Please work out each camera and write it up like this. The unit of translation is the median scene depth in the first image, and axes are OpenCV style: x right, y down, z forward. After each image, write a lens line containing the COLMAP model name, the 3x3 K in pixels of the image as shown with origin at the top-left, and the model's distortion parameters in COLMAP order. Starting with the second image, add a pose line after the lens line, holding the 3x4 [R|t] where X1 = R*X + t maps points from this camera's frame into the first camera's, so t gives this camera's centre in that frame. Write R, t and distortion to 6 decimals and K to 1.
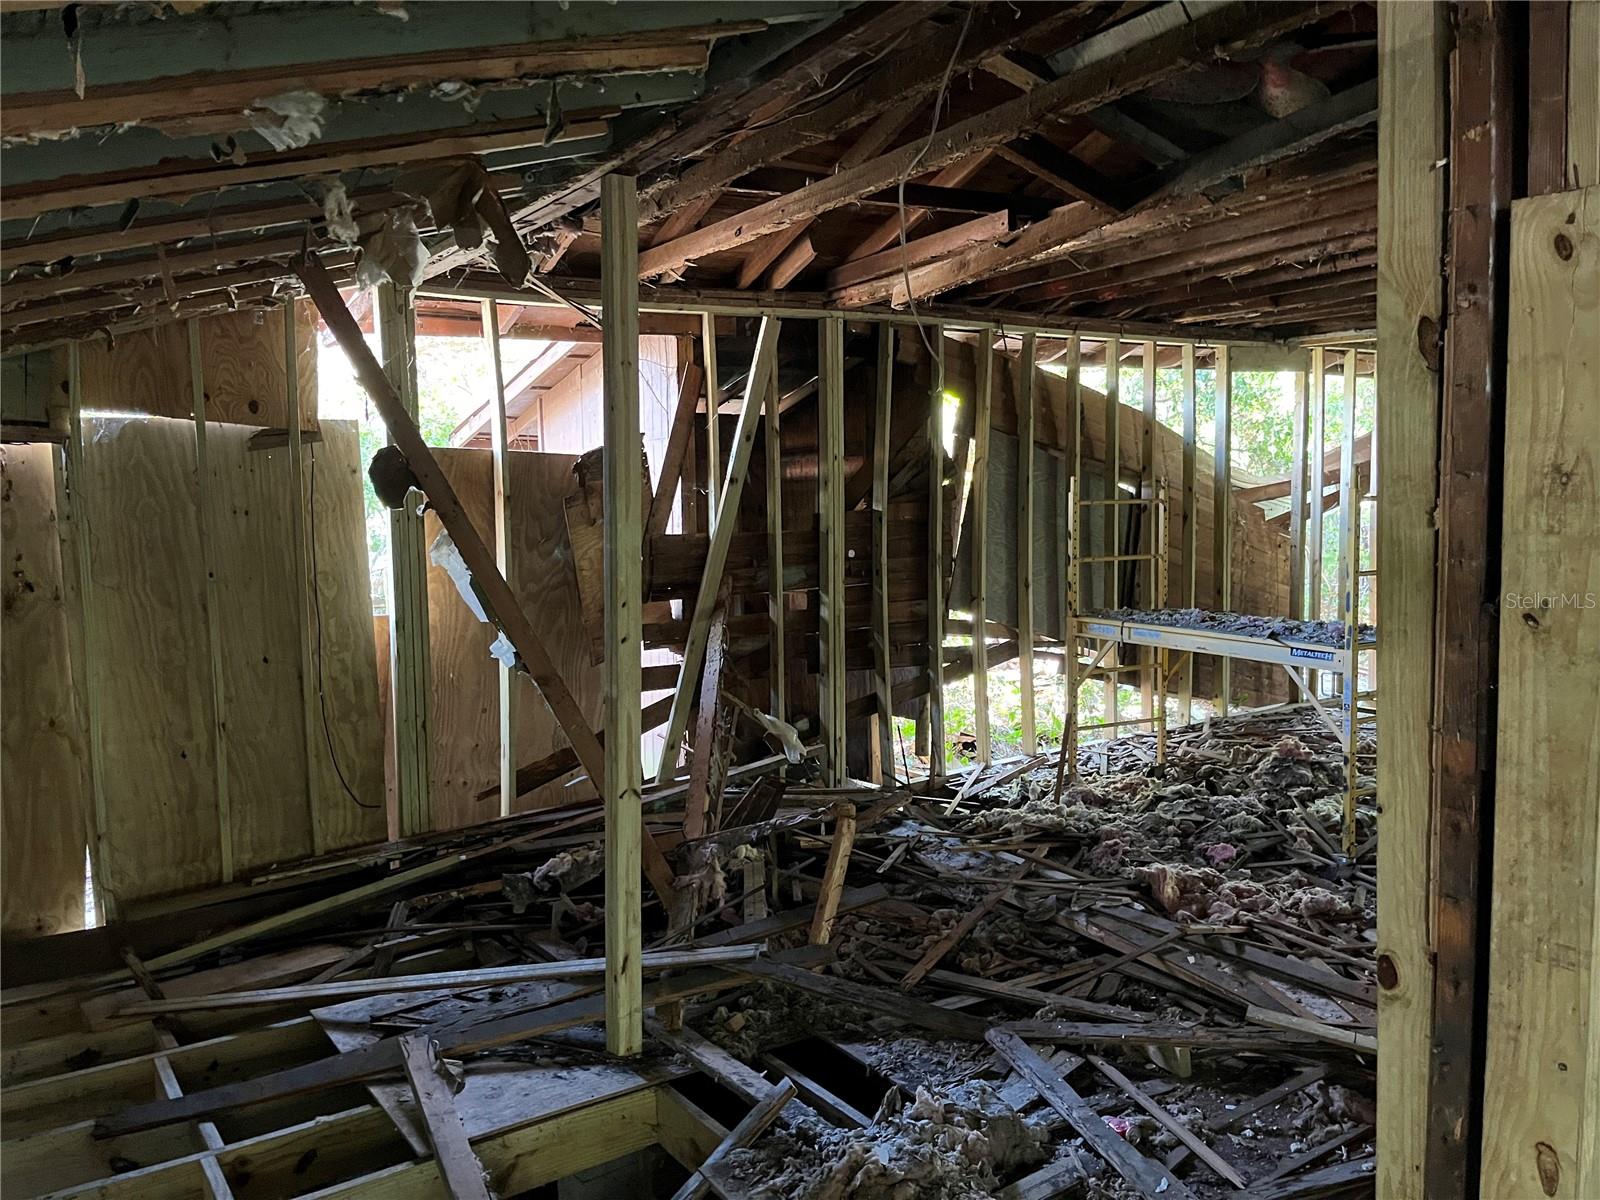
lens RADIAL K [[1186.0, 0, 783.4], [0, 1186.0, 608.4], [0, 0, 1]] dist [0.040416, -0.073400]
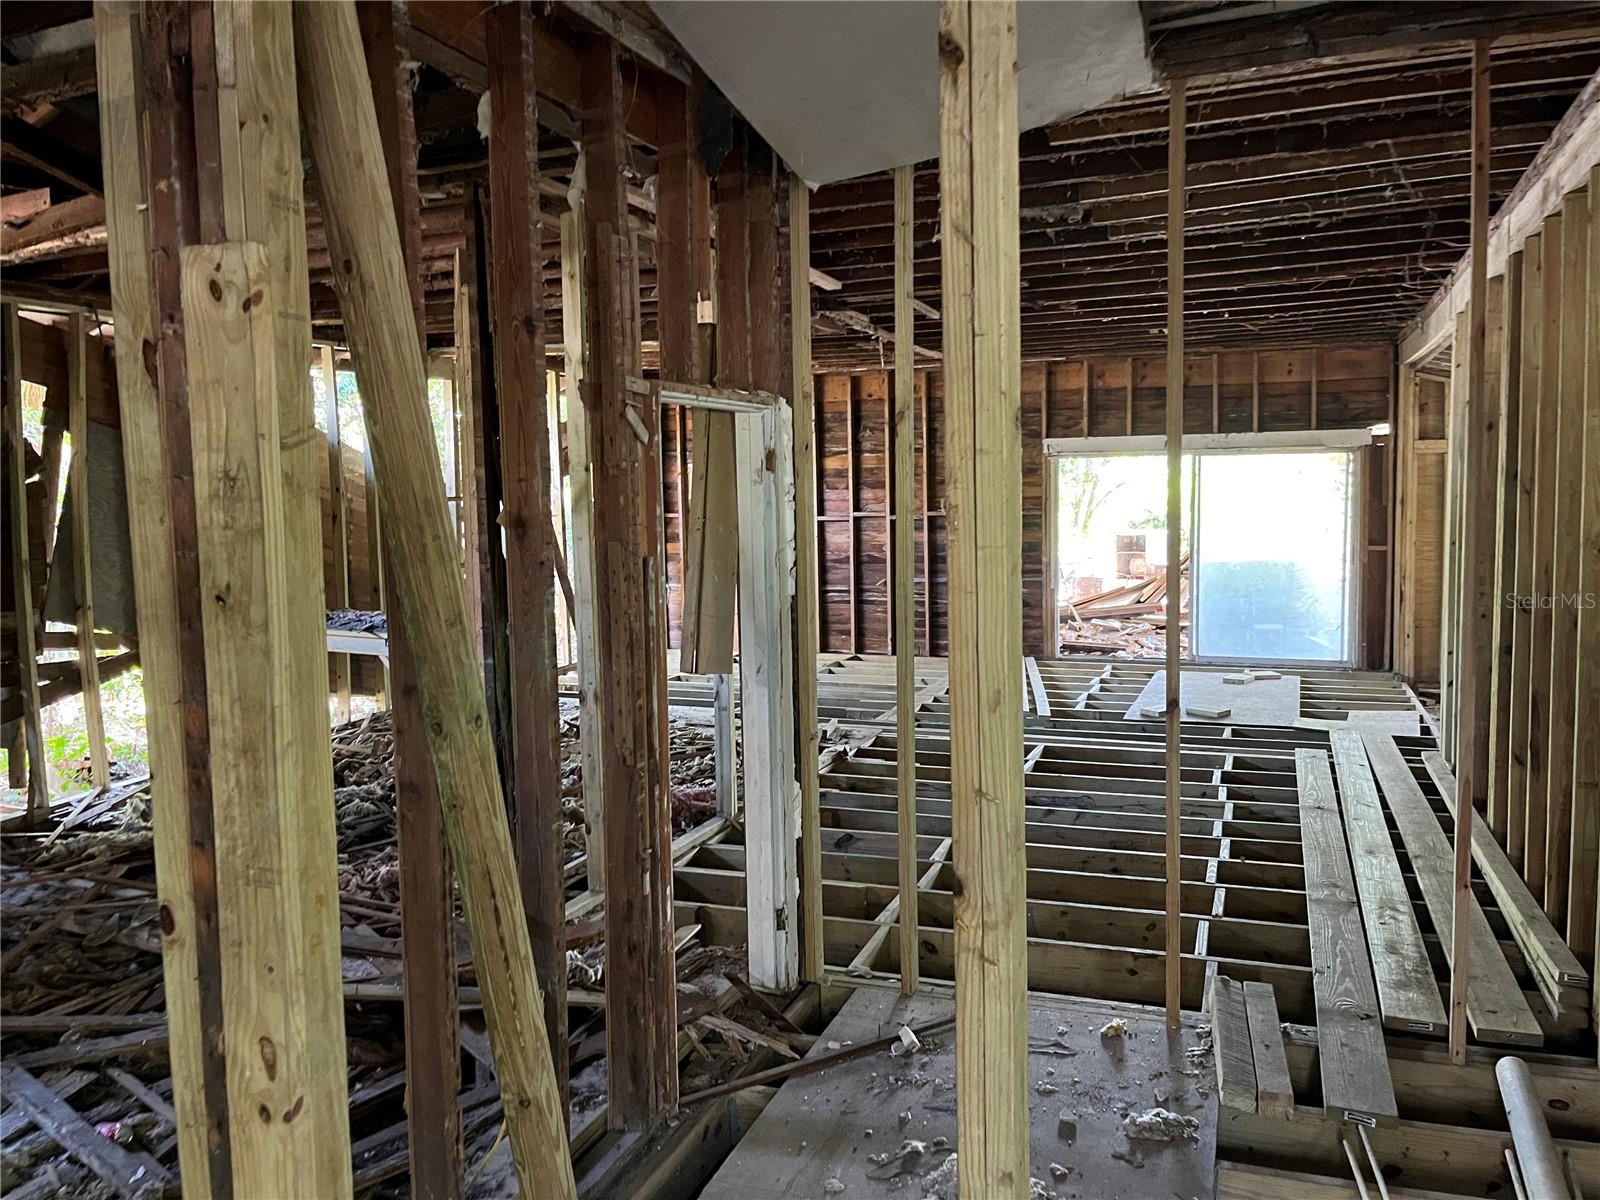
lens RADIAL K [[1195.8, 0, 793.4], [0, 1195.8, 596.0], [0, 0, 1]] dist [0.073176, -0.110097]
pose [[0.827623, -0.042548, 0.559669, 0.150405], [0.049147, 0.998786, 0.003254, 0.010449], [-0.559129, 0.024813, 0.828710, -0.115622]]
